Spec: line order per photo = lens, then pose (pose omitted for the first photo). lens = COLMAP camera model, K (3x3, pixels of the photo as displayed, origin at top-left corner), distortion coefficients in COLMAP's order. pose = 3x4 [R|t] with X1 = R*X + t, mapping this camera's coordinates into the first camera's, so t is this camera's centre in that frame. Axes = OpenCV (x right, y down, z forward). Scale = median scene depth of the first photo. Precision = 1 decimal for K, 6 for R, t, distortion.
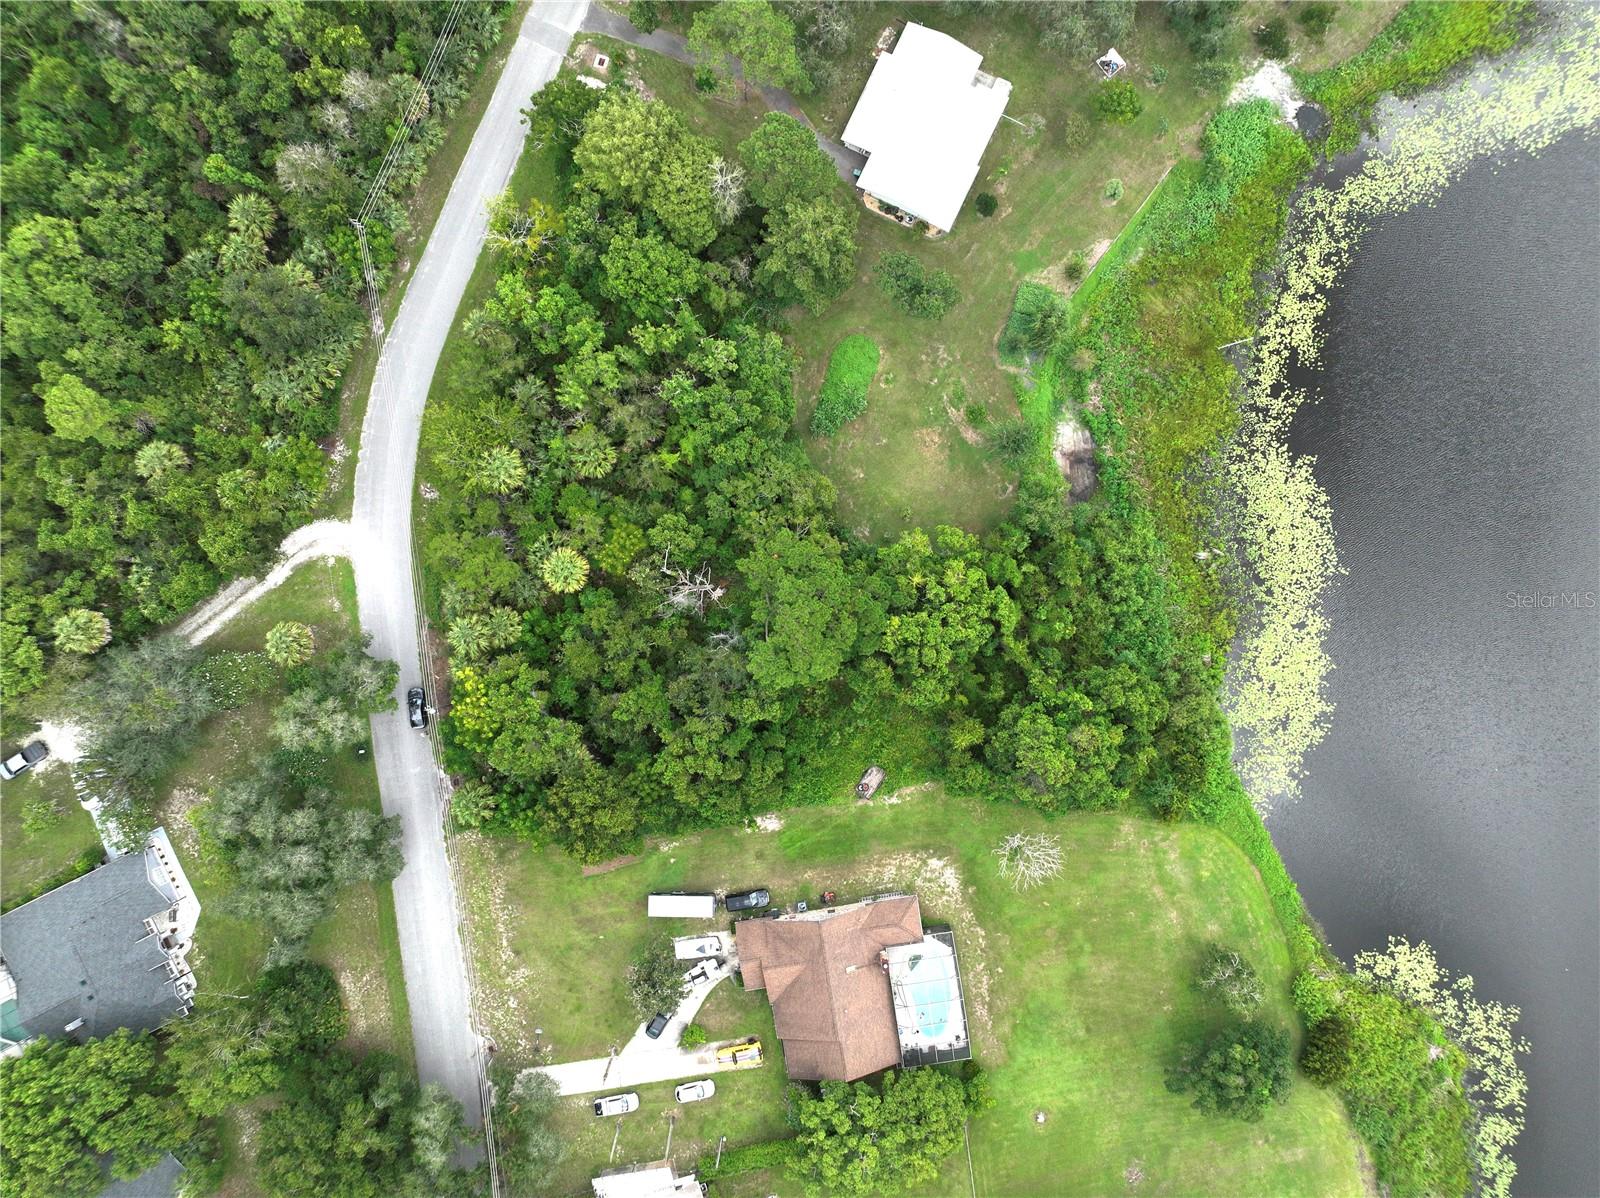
lens RADIAL K [[1122.5, 0, 800.2], [0, 1122.5, 599.3], [0, 0, 1]] dist [-0.004541, 0.019114]
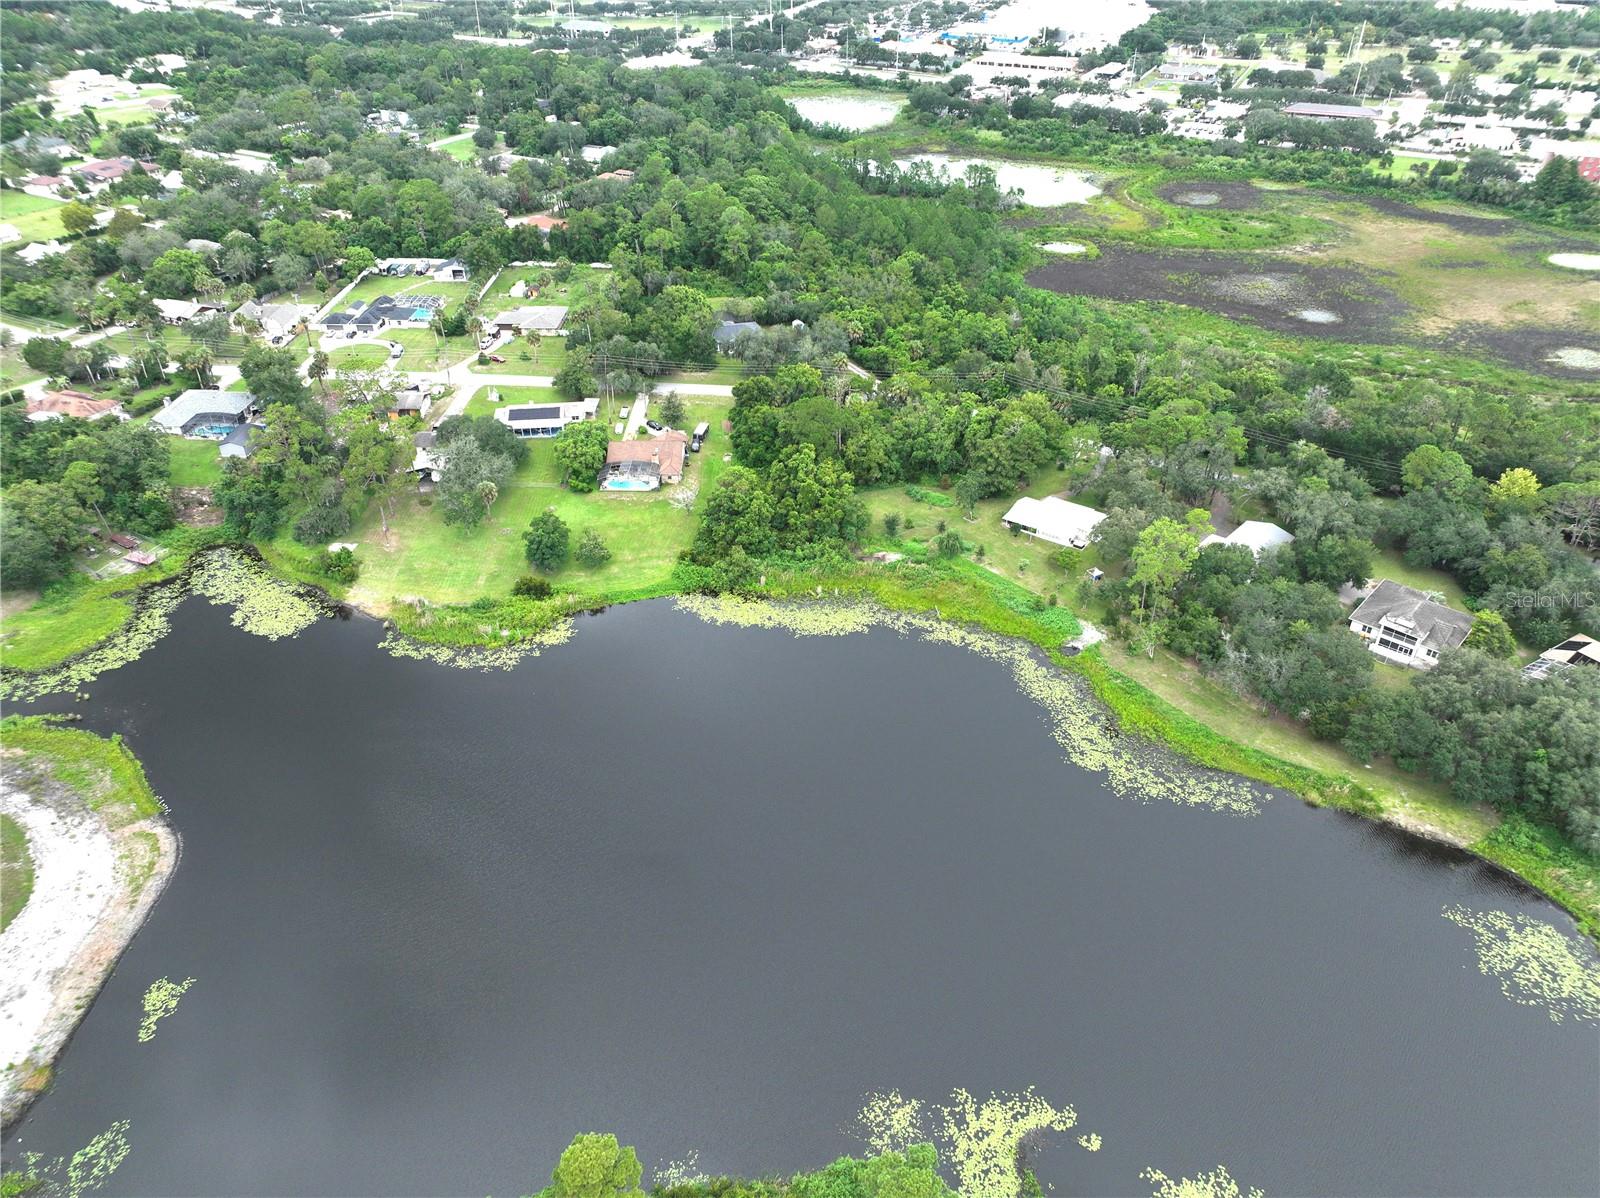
lens RADIAL K [[1122.5, 0, 801.9], [0, 1122.5, 599.2], [0, 0, 1]] dist [-0.004541, 0.019114]
pose [[-0.162792, 0.549713, -0.819338, 1.820736], [-0.986653, -0.093903, 0.133033, -0.249195], [-0.003808, 0.830059, 0.557663, 0.023443]]
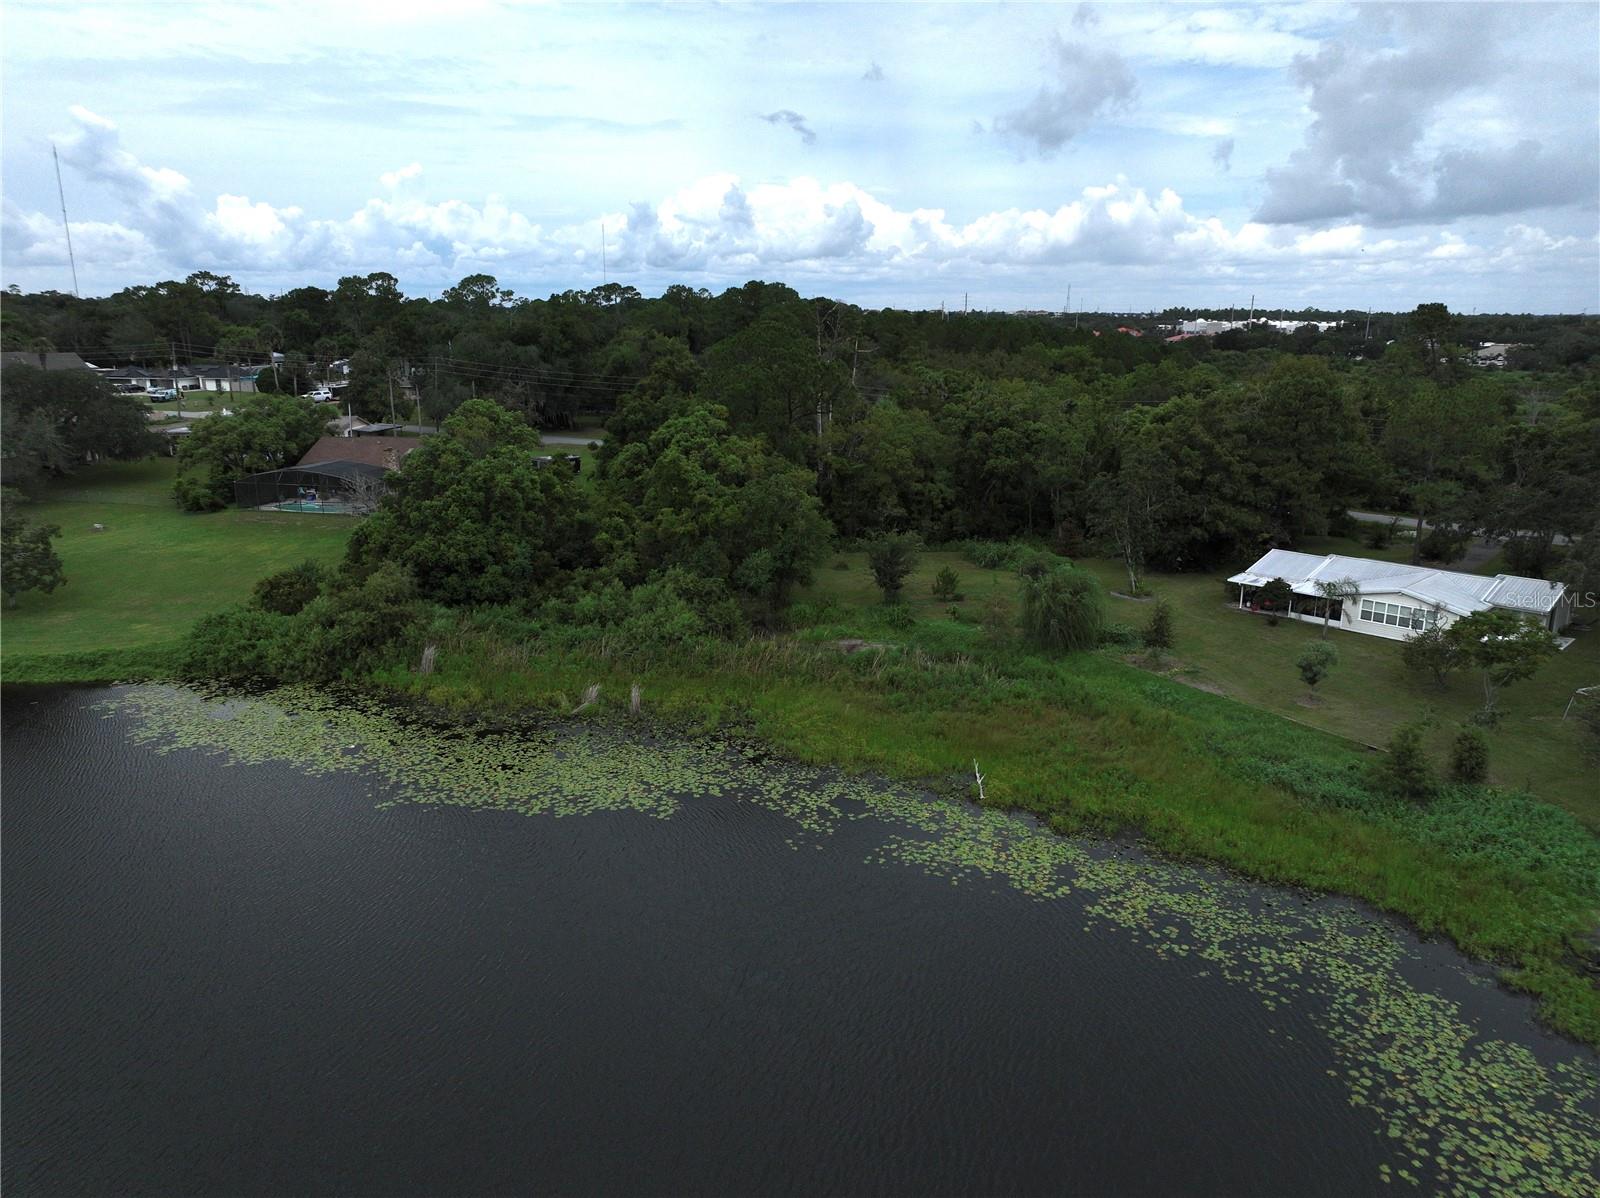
lens RADIAL K [[1122.5, 0, 802.5], [0, 1122.5, 602.3], [0, 0, 1]] dist [-0.004541, 0.019114]
pose [[-0.337322, 0.241770, -0.909814, 0.793387], [-0.941380, -0.090920, 0.324865, -0.299259], [-0.004178, 0.966065, 0.258267, 0.818899]]
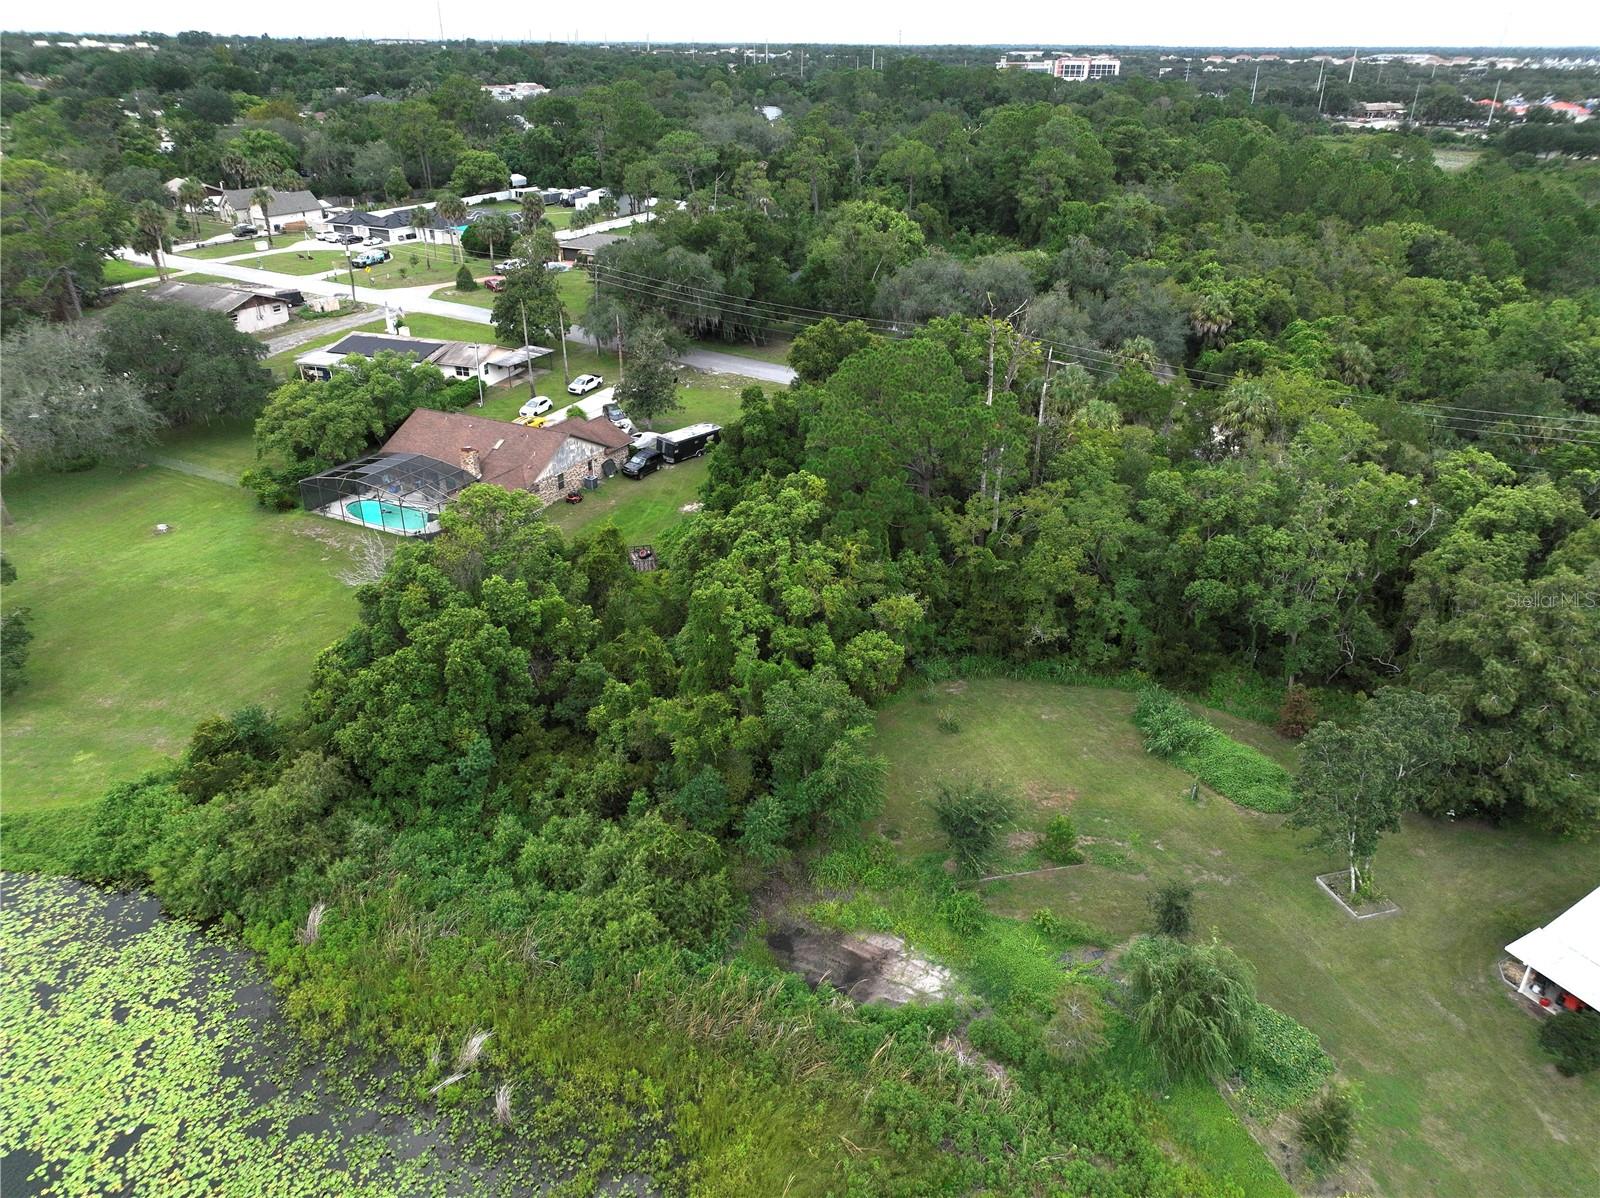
lens RADIAL K [[1122.5, 0, 802.7], [0, 1122.5, 598.9], [0, 0, 1]] dist [-0.004541, 0.019114]
pose [[-0.587177, 0.363909, -0.723044, 0.515580], [-0.809445, -0.269110, 0.521899, -0.291671], [-0.004654, 0.891712, 0.452580, 0.682395]]
